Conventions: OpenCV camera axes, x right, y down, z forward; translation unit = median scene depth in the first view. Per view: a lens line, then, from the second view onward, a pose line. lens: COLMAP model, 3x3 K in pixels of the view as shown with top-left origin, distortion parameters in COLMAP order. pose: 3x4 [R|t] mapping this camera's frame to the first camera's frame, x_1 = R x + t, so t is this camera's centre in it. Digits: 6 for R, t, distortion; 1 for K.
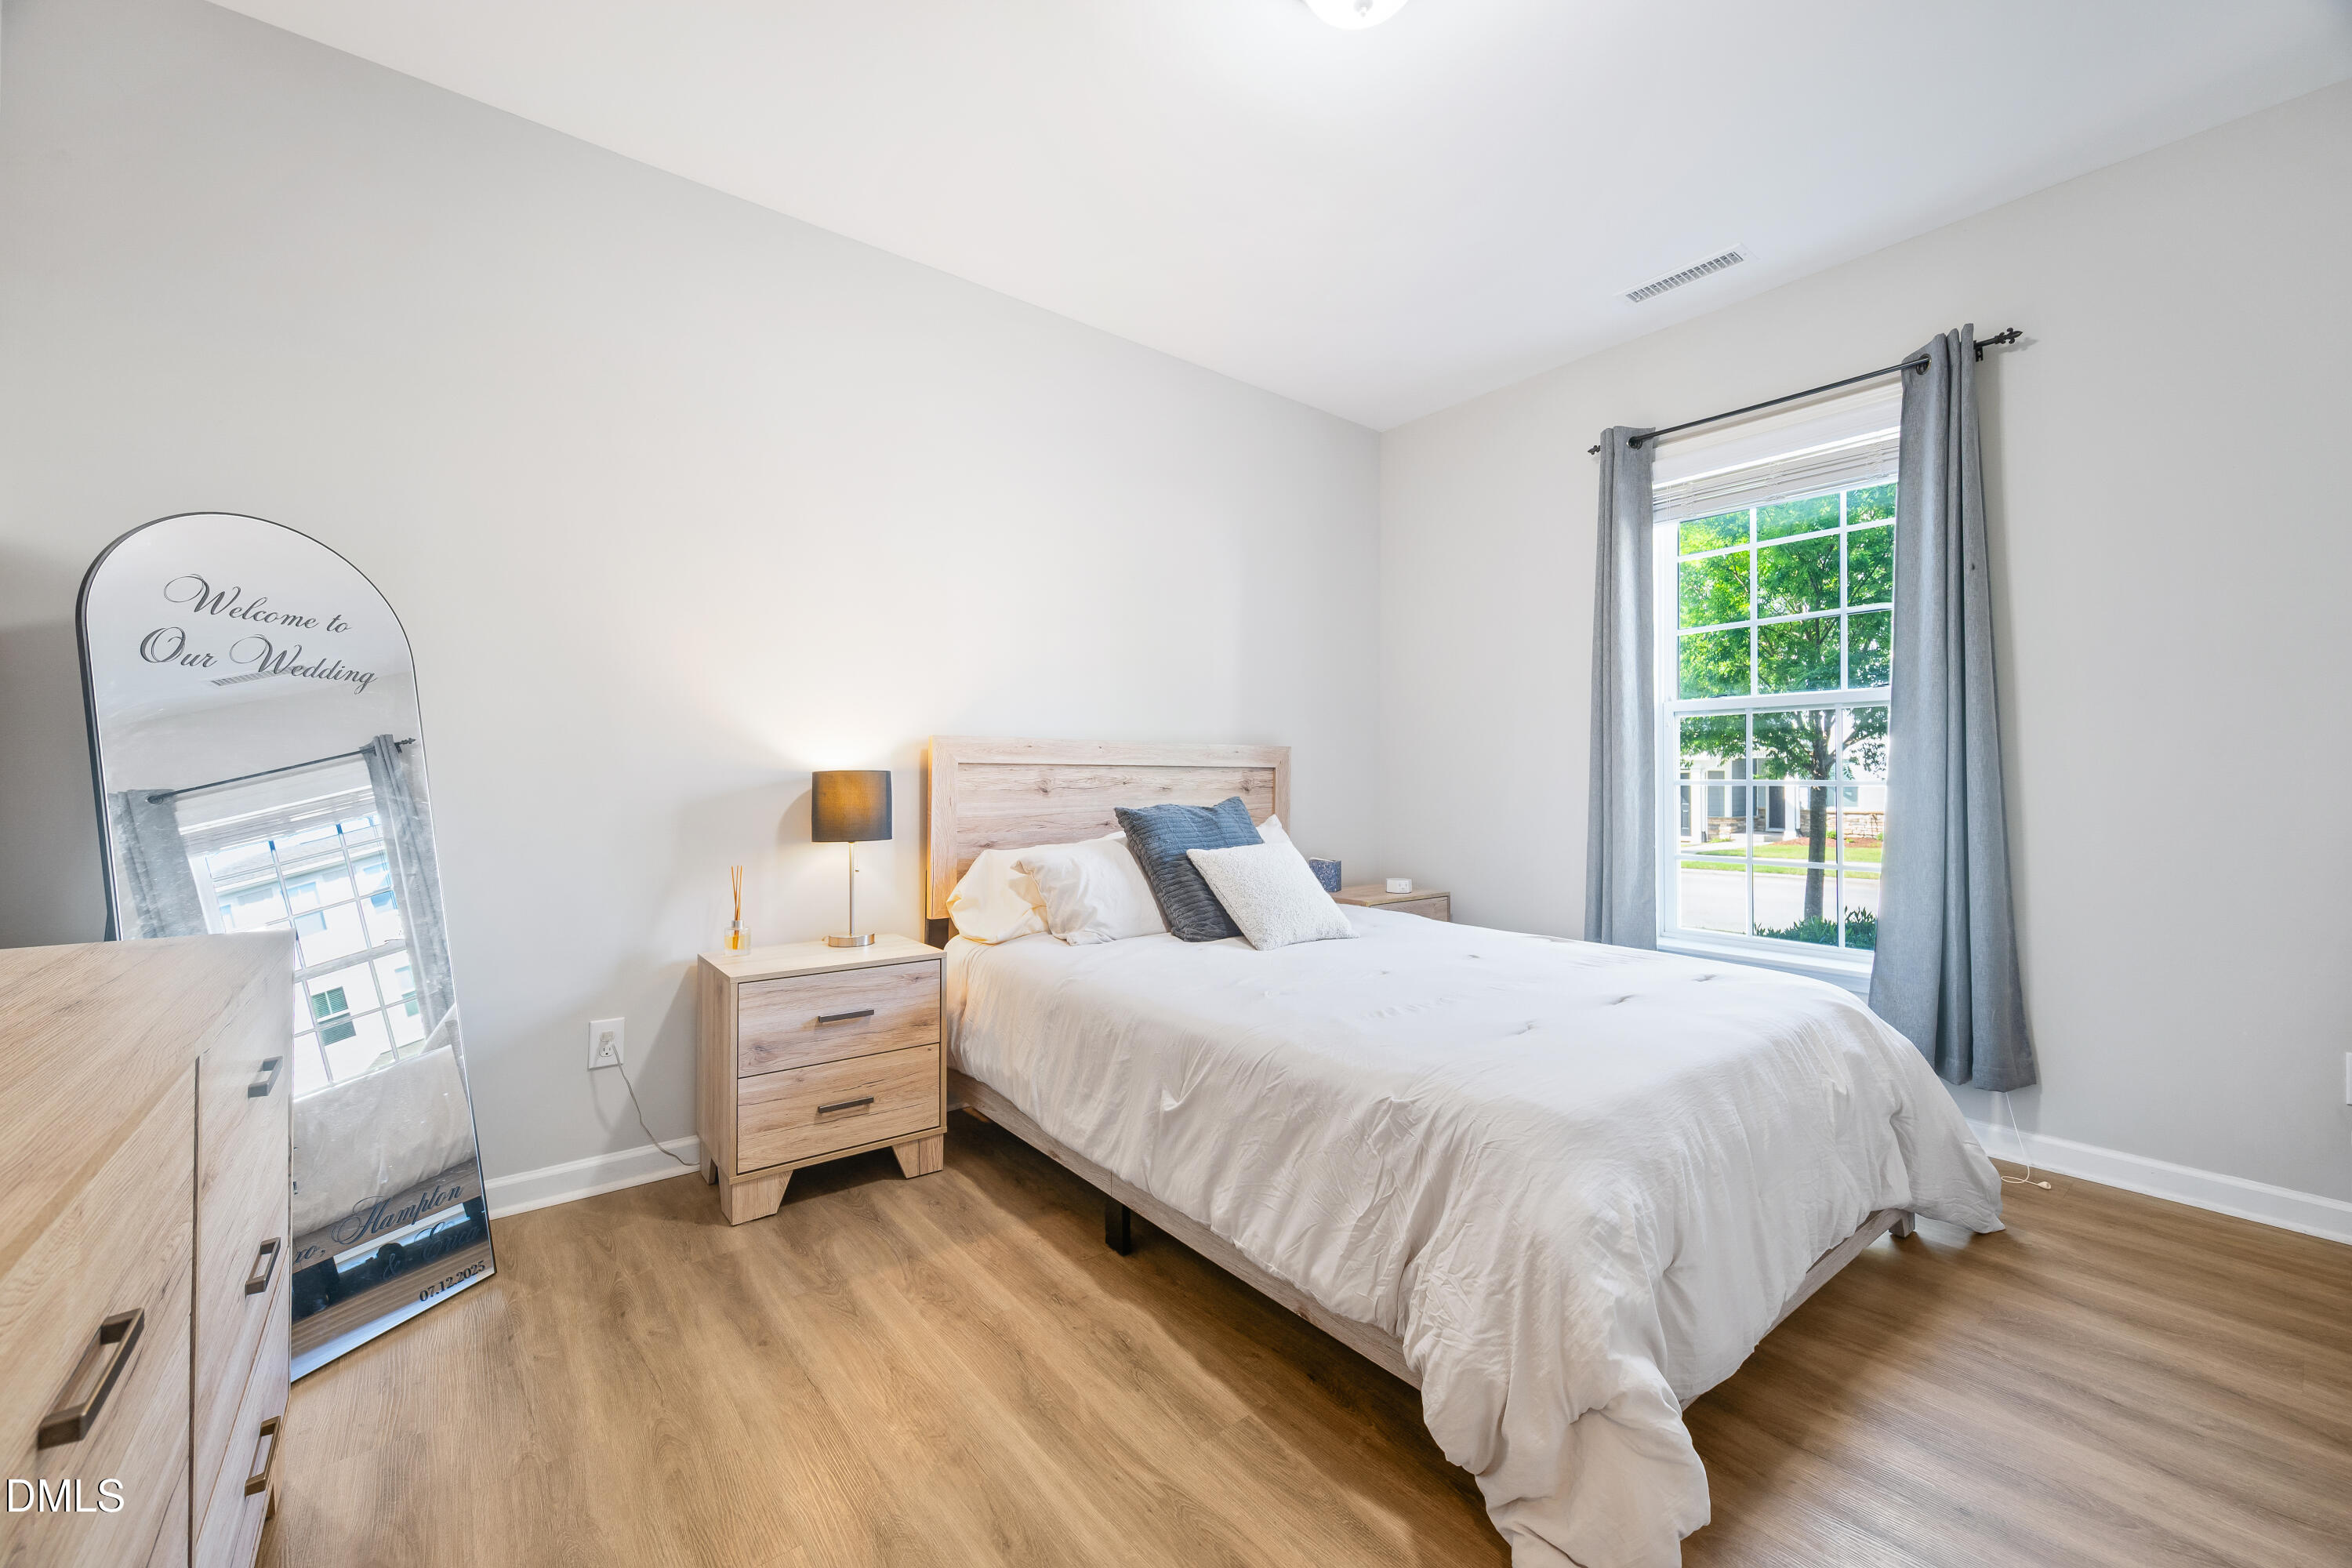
lens RADIAL K [[924.1, 0, 1172.3], [0, 924.1, 778.5], [0, 0, 1]] dist [-0.004205, -0.000411]
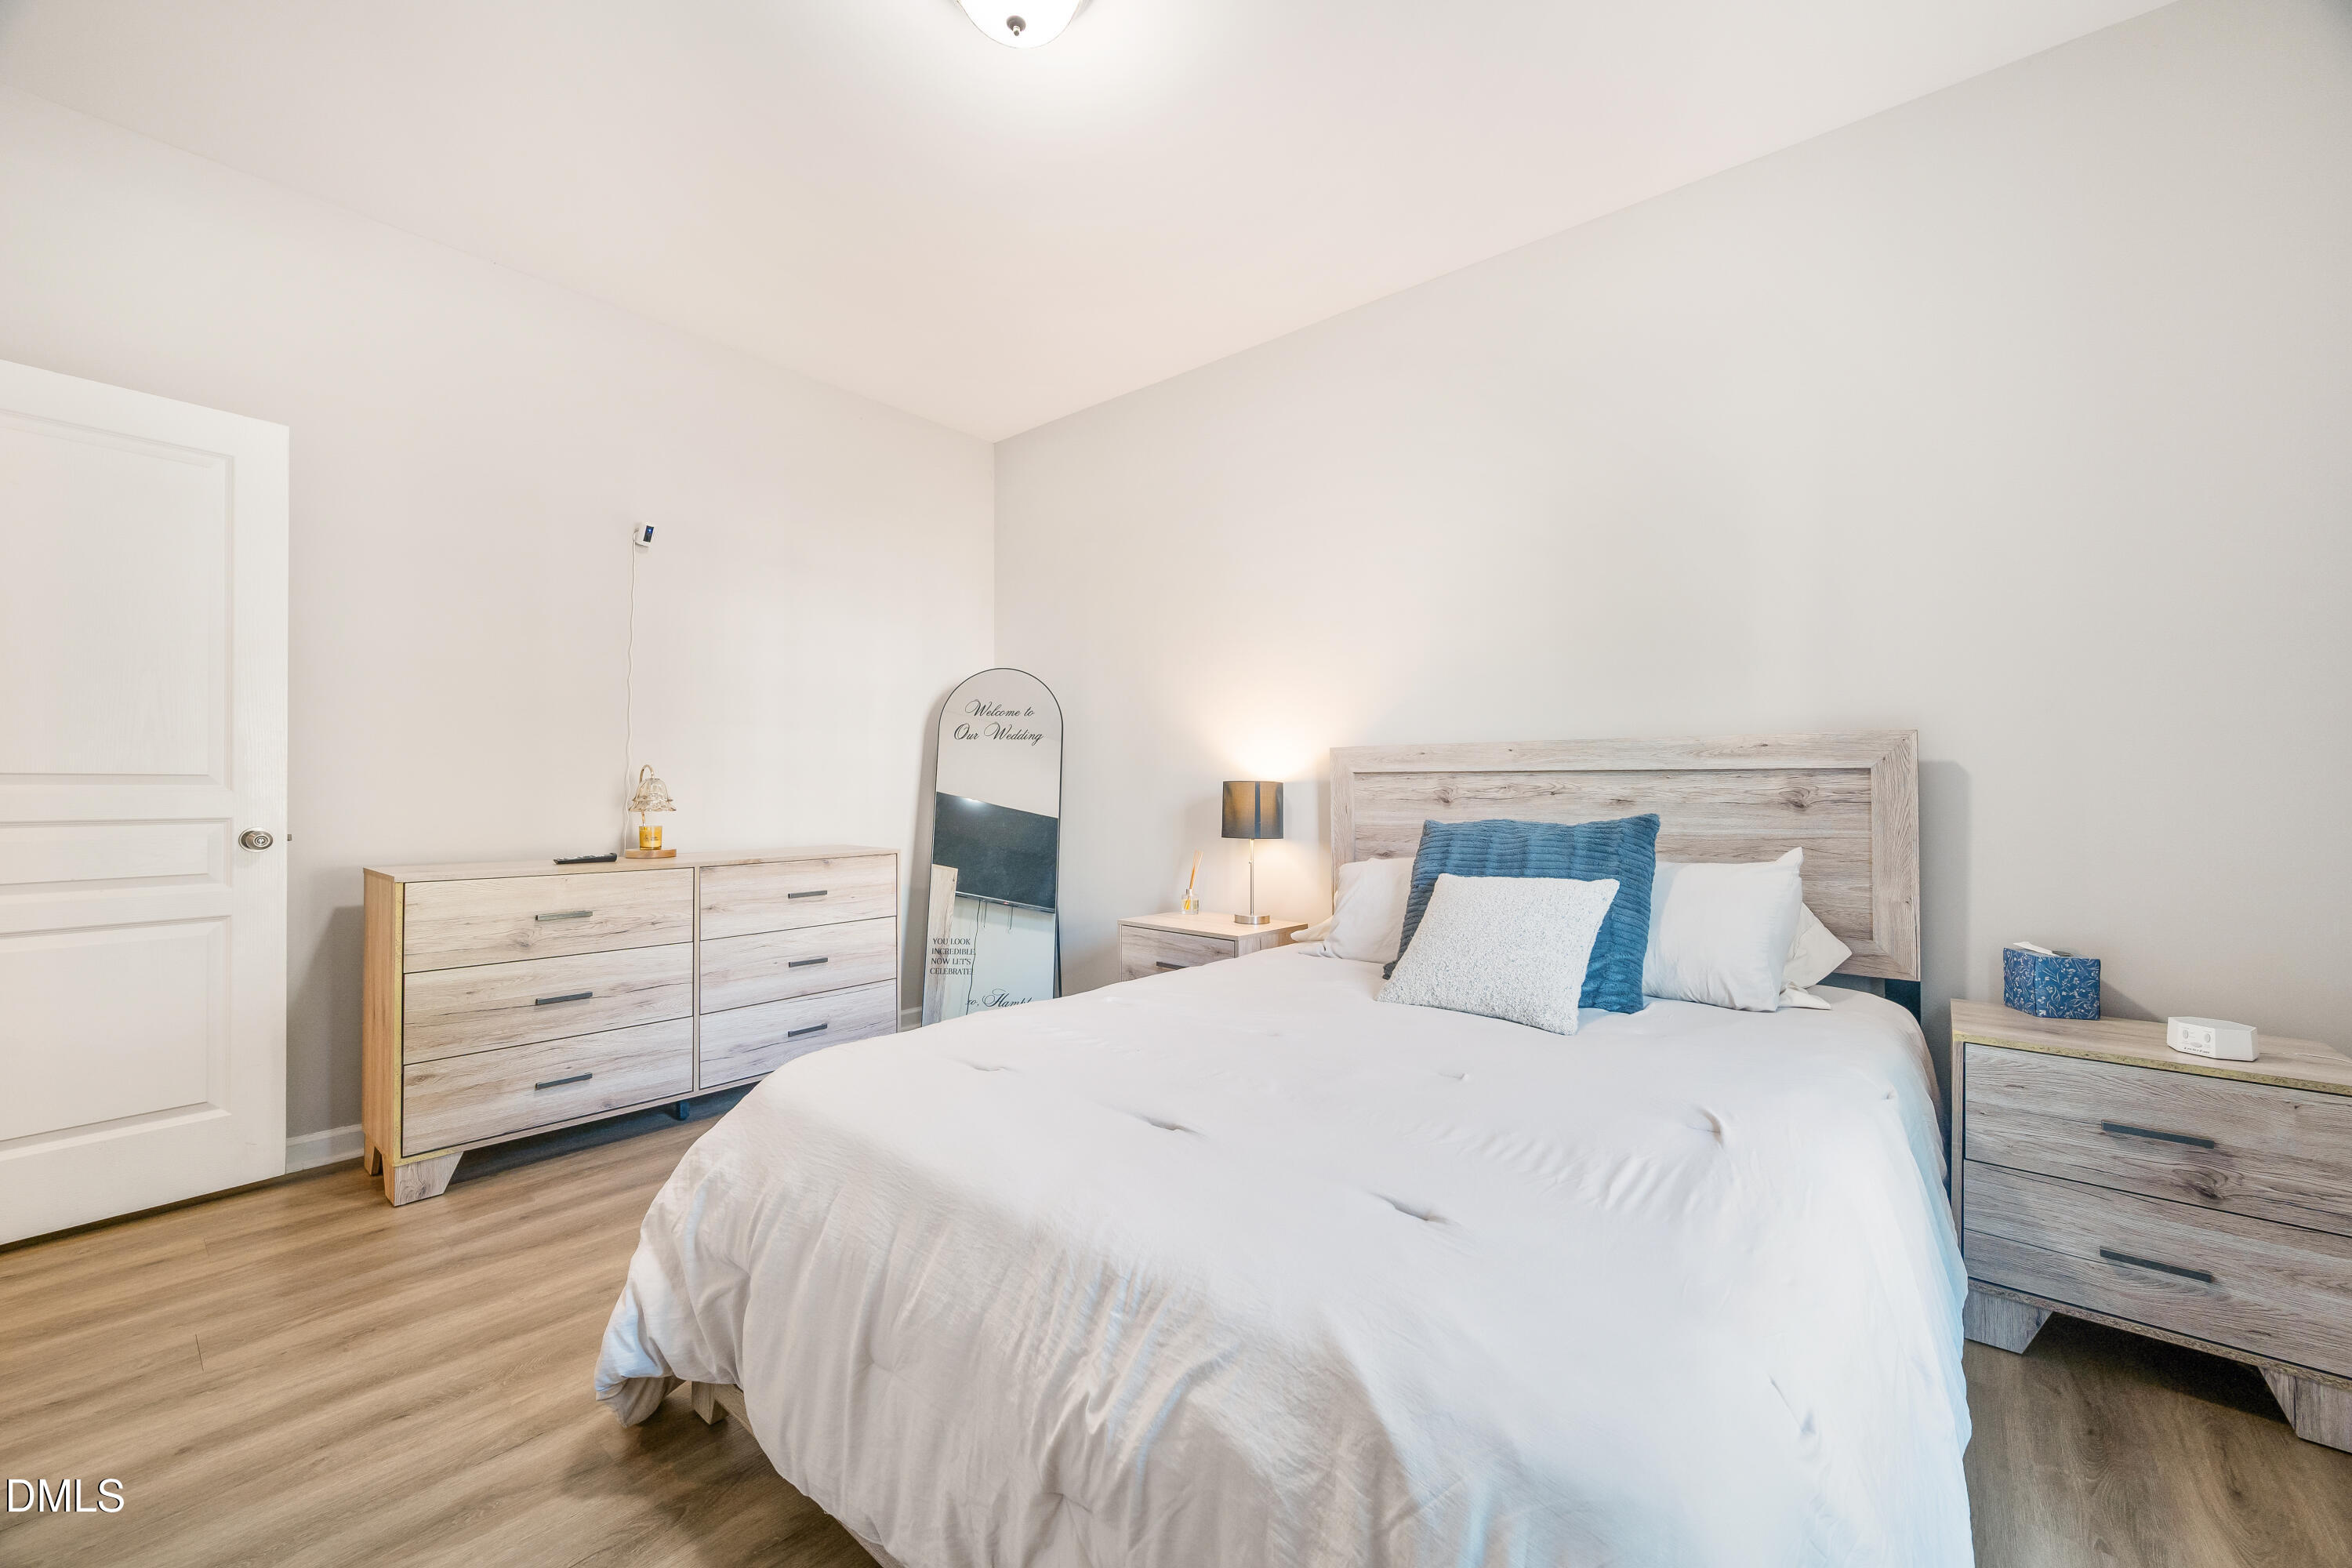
lens RADIAL K [[924.1, 0, 1167.2], [0, 924.1, 783.8], [0, 0, 1]] dist [-0.004205, -0.000411]
pose [[0.200002, -0.006958, -0.979771, 0.711833], [-0.001370, 0.999972, -0.007381, 0.003536], [0.979794, 0.002818, 0.199987, 0.553090]]
